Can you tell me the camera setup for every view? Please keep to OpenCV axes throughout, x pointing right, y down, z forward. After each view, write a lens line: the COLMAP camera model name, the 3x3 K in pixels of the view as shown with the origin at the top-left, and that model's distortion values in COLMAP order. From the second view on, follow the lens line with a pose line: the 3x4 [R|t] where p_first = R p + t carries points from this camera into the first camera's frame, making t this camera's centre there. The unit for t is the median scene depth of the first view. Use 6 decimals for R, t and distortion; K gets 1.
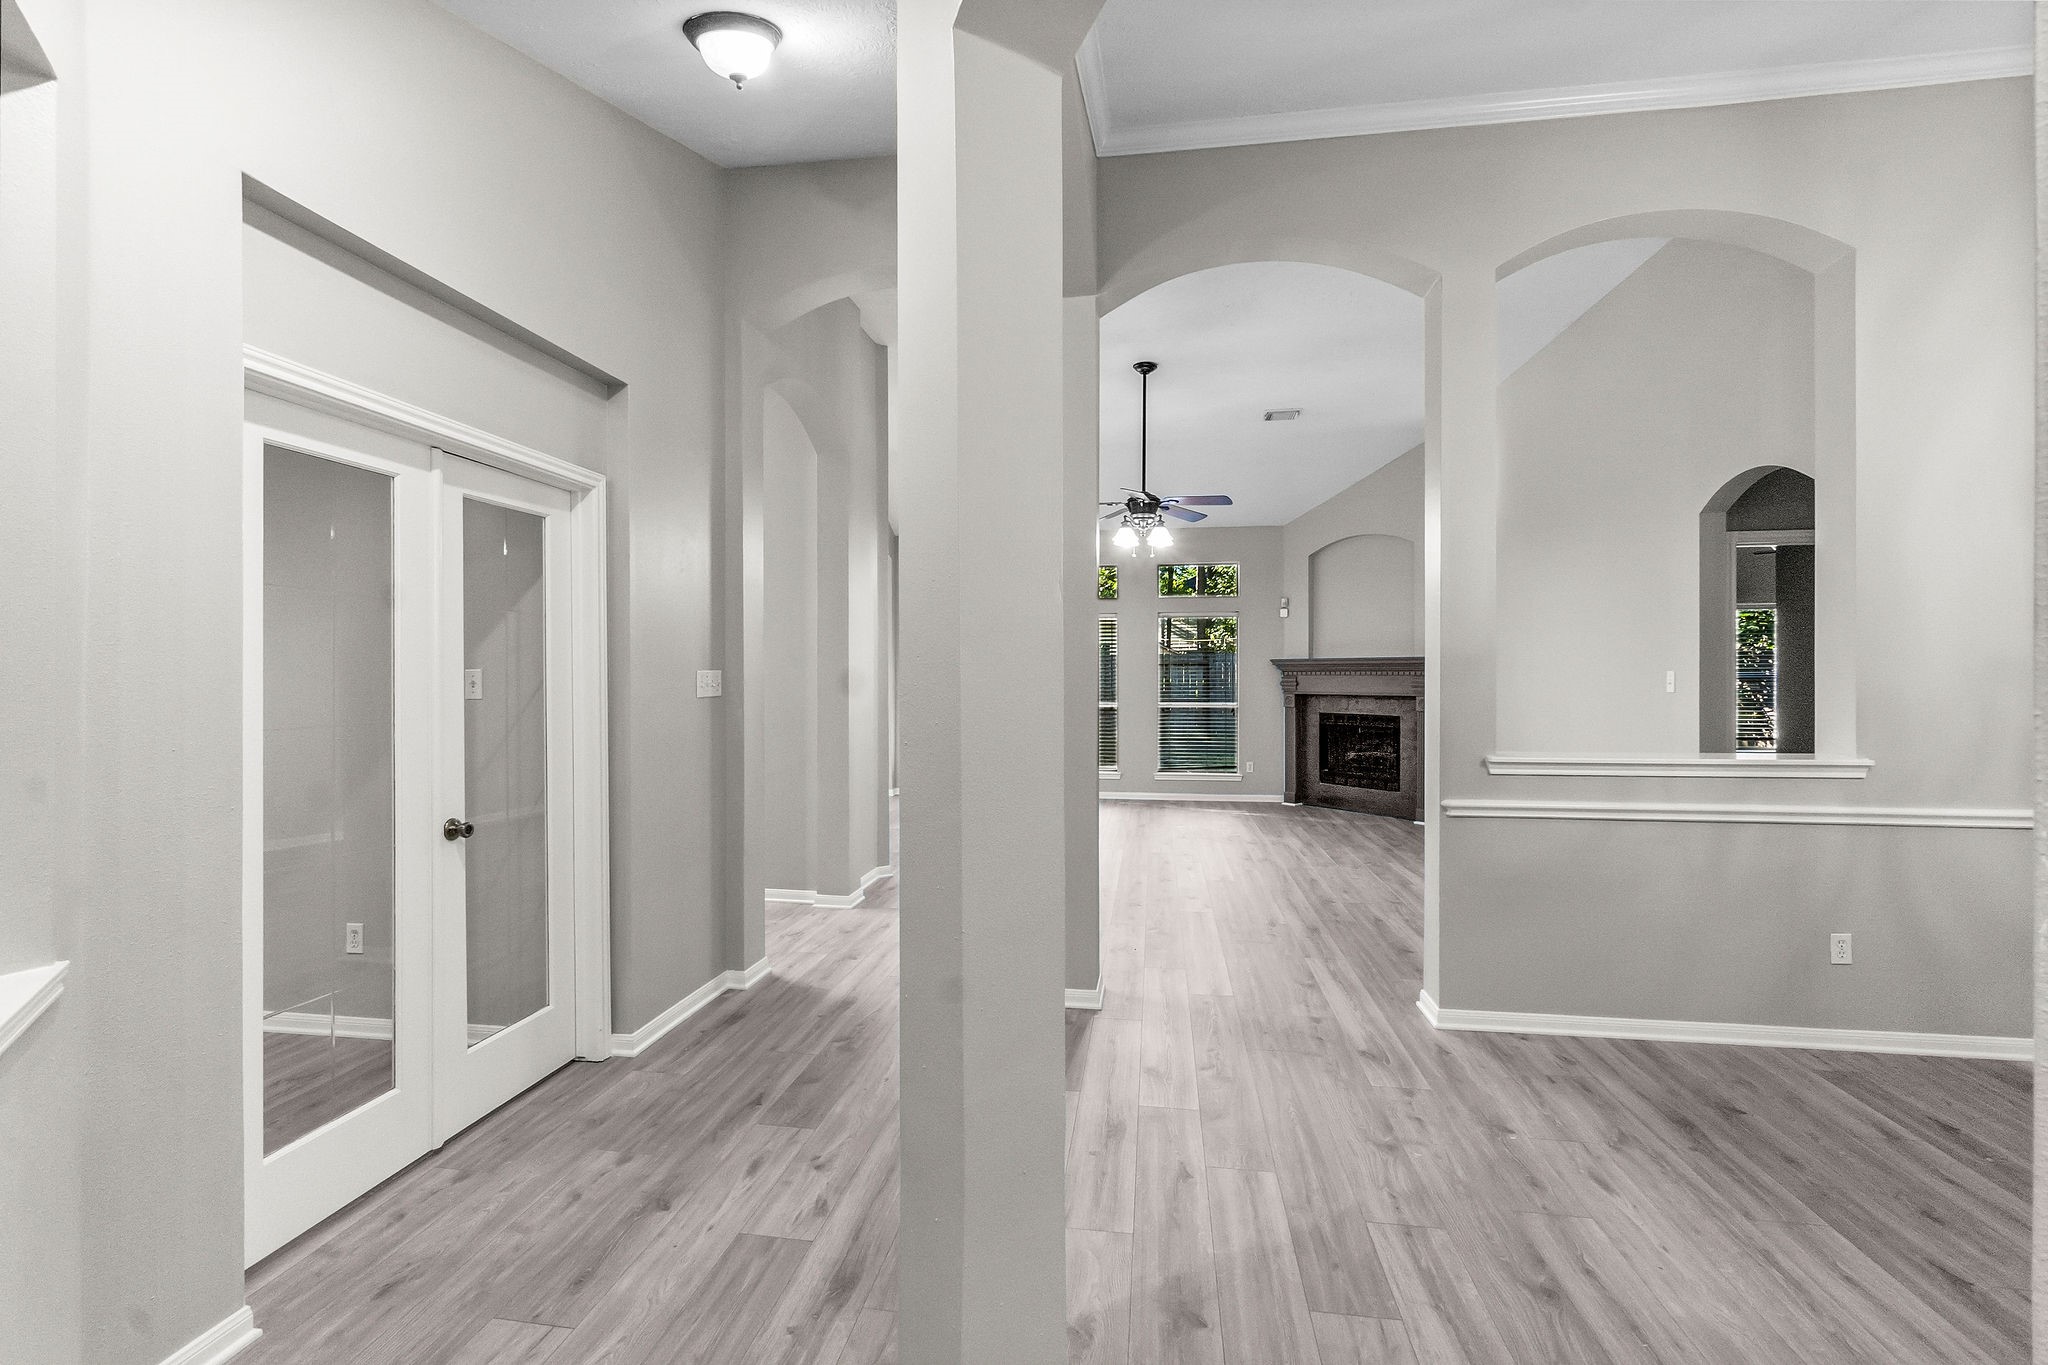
lens RADIAL K [[892.8, 0, 1015.8], [0, 892.8, 680.3], [0, 0, 1]] dist [-0.007199, 0.000982]
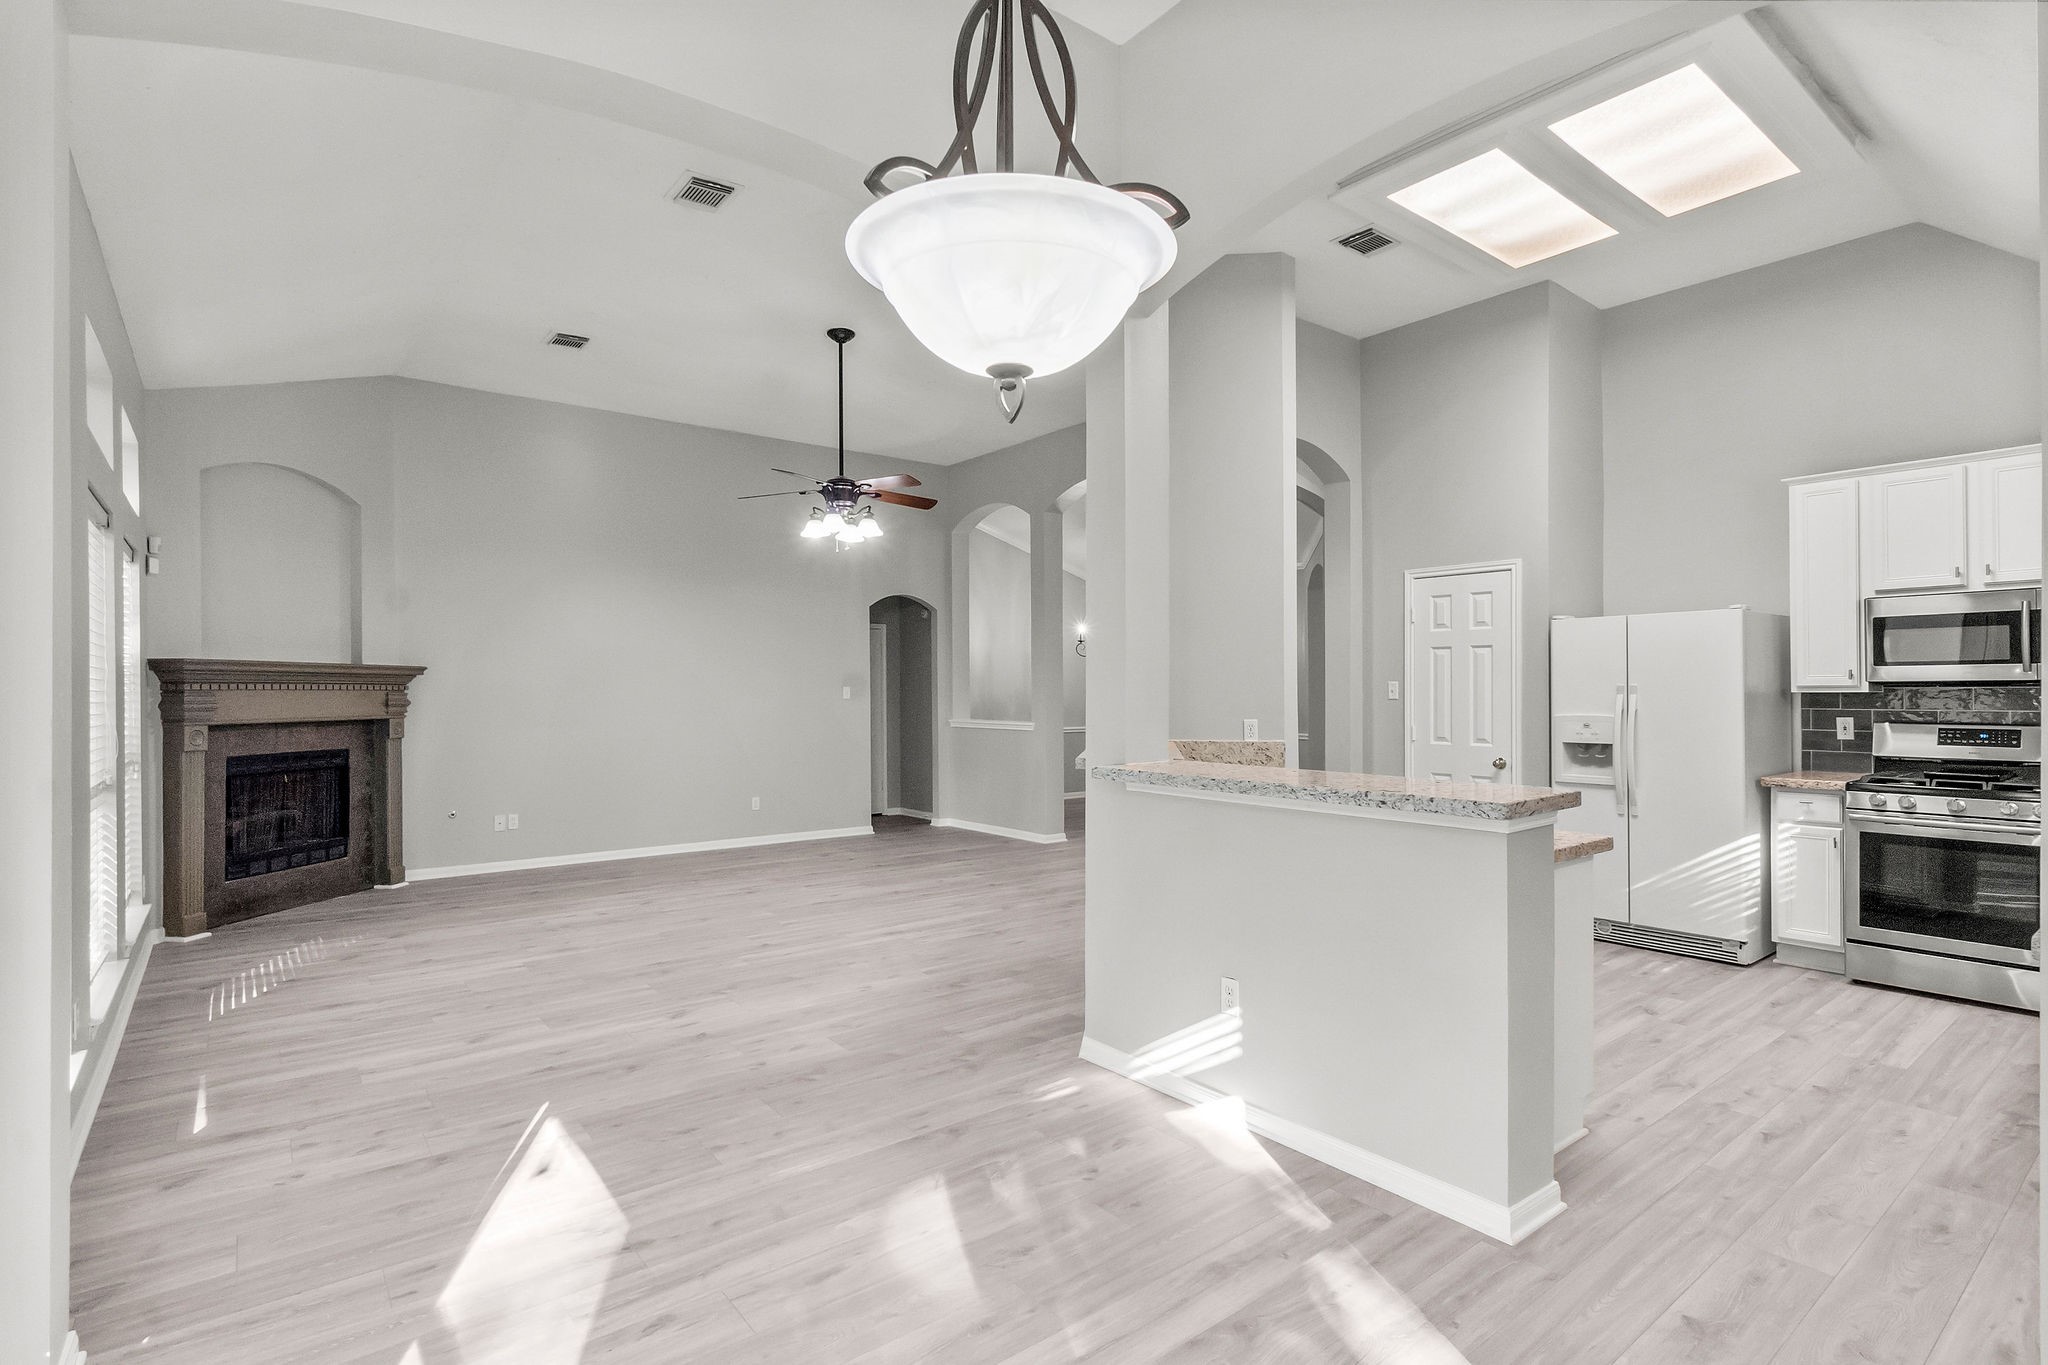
lens RADIAL K [[996.3, 0, 1020.6], [0, 996.3, 687.2], [0, 0, 1]] dist [-0.002535, 0.001504]
pose [[-0.732642, 0.008329, 0.680563, -1.272342], [0.009250, 0.999955, -0.002279, -0.003457], [-0.680551, 0.004626, -0.732686, 3.144672]]
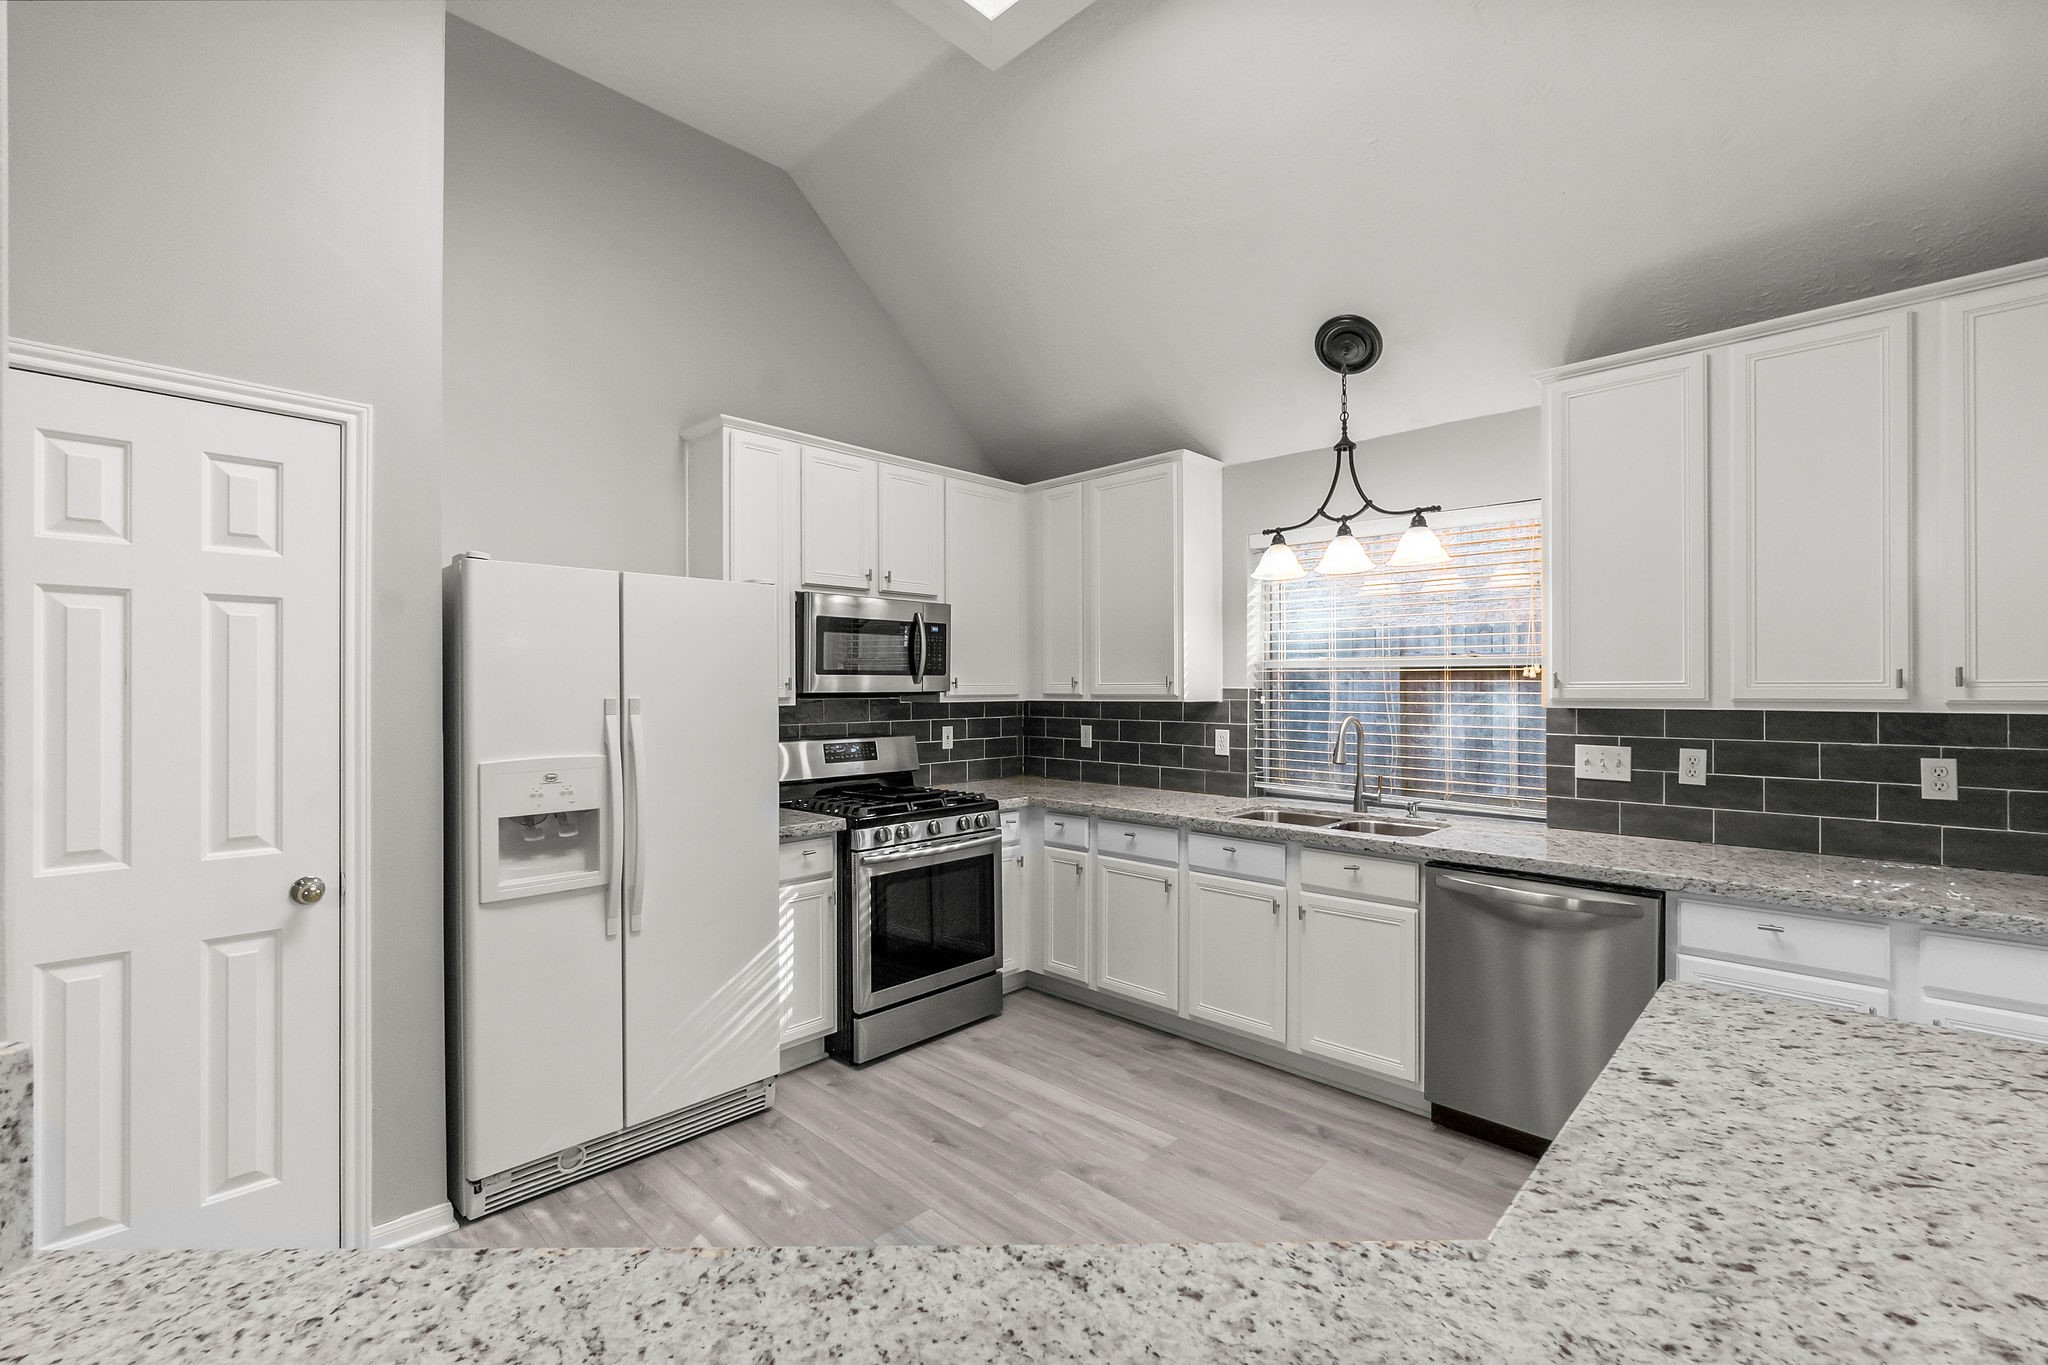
lens RADIAL K [[880.8, 0, 1022.6], [0, 880.8, 687.4], [0, 0, 1]] dist [-0.002792, -0.000086]
pose [[-0.576470, 0.002876, -0.817113, -0.477175], [0.001509, 0.999996, 0.002456, -0.012429], [0.817117, 0.000182, -0.576472, 2.067003]]
